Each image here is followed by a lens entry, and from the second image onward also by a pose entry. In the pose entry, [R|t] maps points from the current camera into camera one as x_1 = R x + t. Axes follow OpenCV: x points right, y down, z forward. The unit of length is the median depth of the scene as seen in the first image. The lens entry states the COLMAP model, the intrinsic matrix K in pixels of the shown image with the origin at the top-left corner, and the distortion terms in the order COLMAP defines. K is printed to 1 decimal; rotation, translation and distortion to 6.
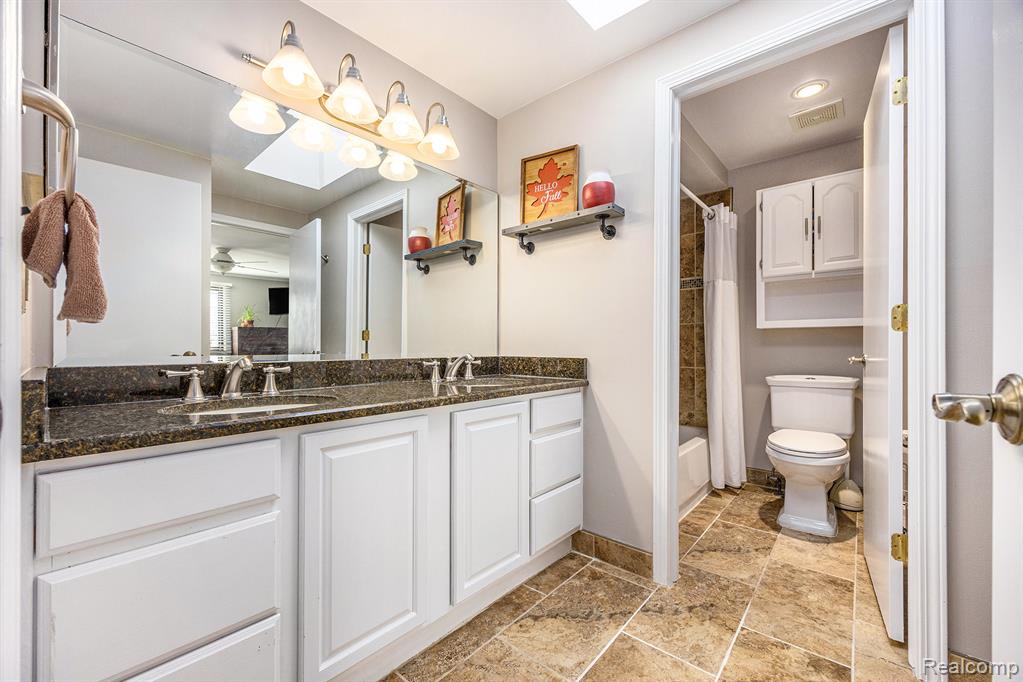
lens RADIAL K [[404.9, 0, 517.1], [0, 404.9, 343.7], [0, 0, 1]] dist [-0.010508, -0.000965]
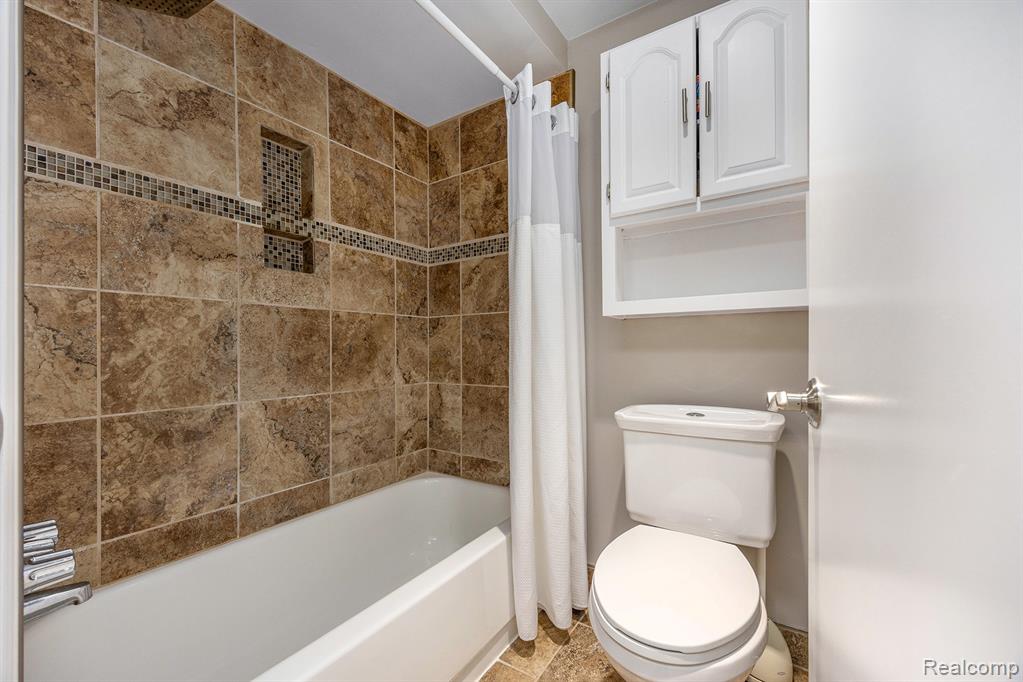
lens RADIAL K [[404.9, 0, 507.8], [0, 404.9, 344.4], [0, 0, 1]] dist [-0.010508, -0.000965]
pose [[0.992364, -0.006594, 0.123169, 0.423151], [0.006825, 0.999976, -0.001452, -0.001497], [-0.123156, 0.002282, 0.992385, 0.515430]]
